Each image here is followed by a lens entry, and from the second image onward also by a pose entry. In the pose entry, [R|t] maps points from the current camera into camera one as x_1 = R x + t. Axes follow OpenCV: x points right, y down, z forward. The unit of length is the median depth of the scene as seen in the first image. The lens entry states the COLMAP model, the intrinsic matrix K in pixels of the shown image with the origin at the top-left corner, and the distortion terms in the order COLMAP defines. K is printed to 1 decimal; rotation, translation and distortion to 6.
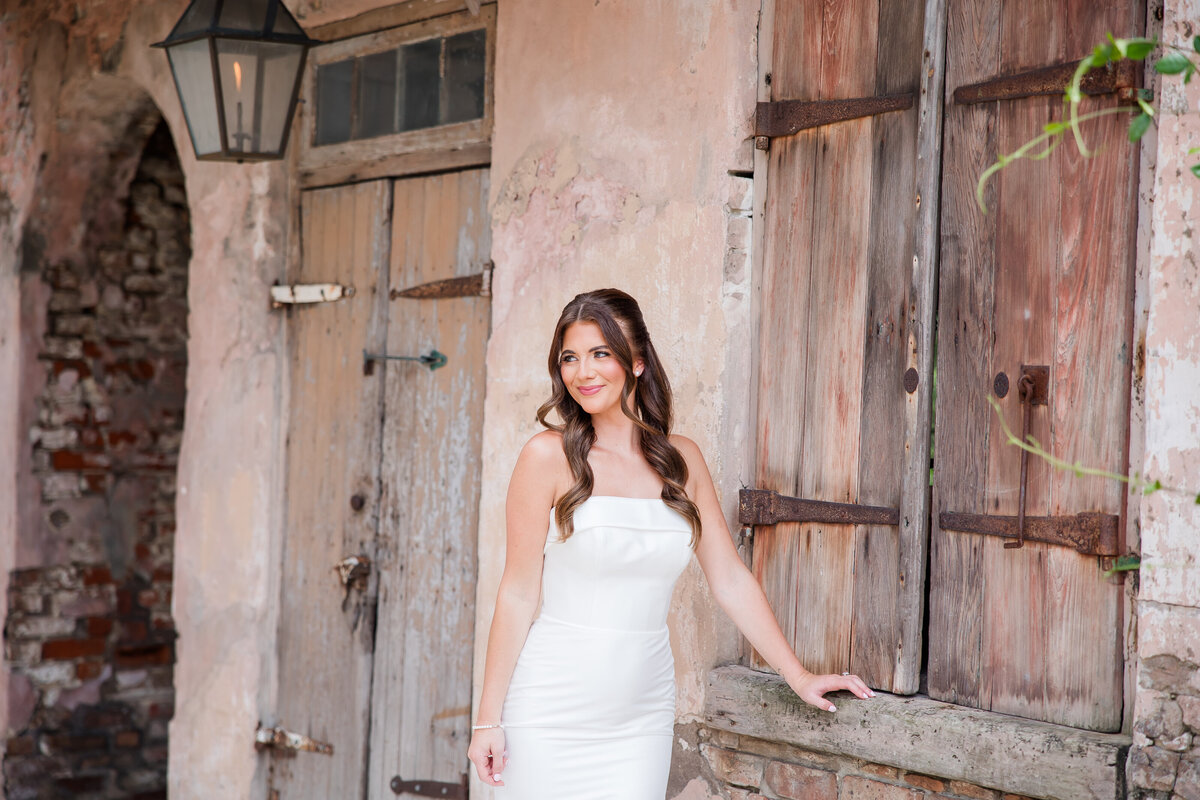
lens RADIAL K [[2226.7, 0, 596.5], [0, 2226.7, 399.0], [0, 0, 1]] dist [0.201172, 0.000000]
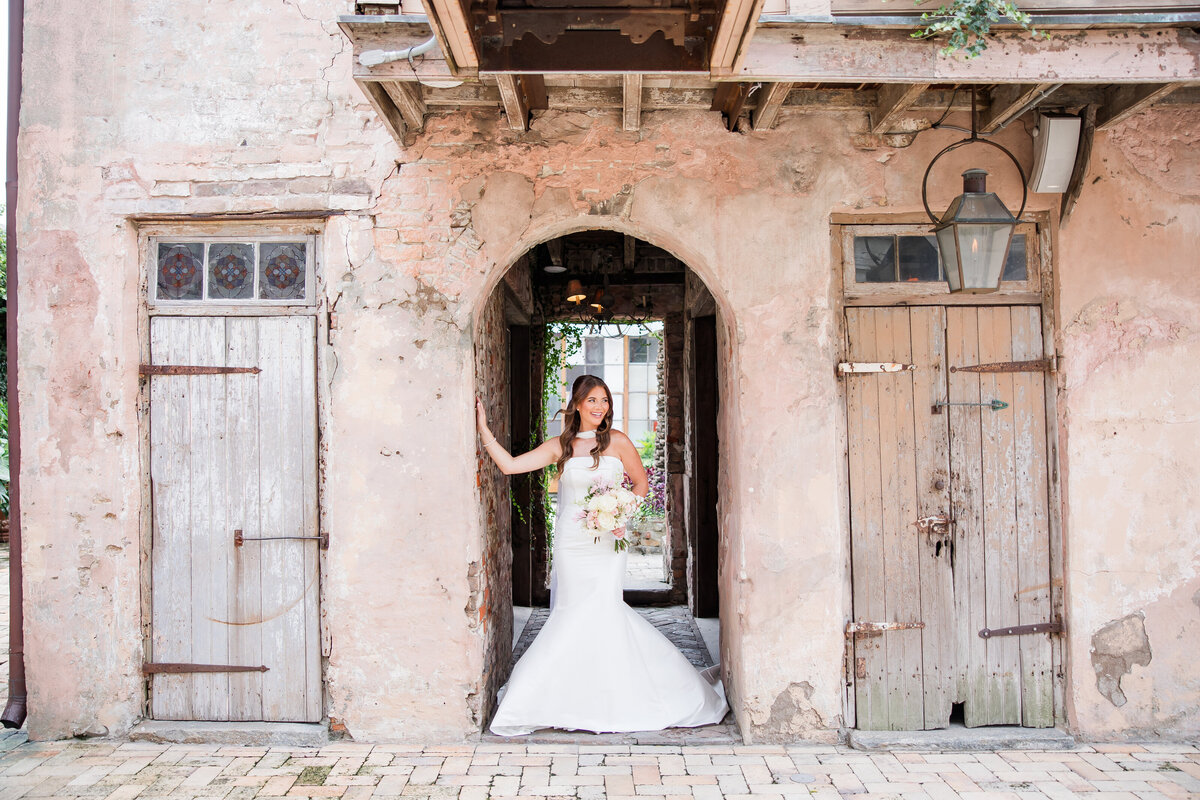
lens RADIAL K [[1040.8, 0, 594.4], [0, 1040.8, 395.1], [0, 0, 1]] dist [-0.075681, 0.093383]
pose [[0.597037, -0.009251, 0.802160, -0.935374], [0.021722, 0.999753, -0.004638, -0.028122], [-0.801920, 0.020194, 0.597091, 0.723673]]
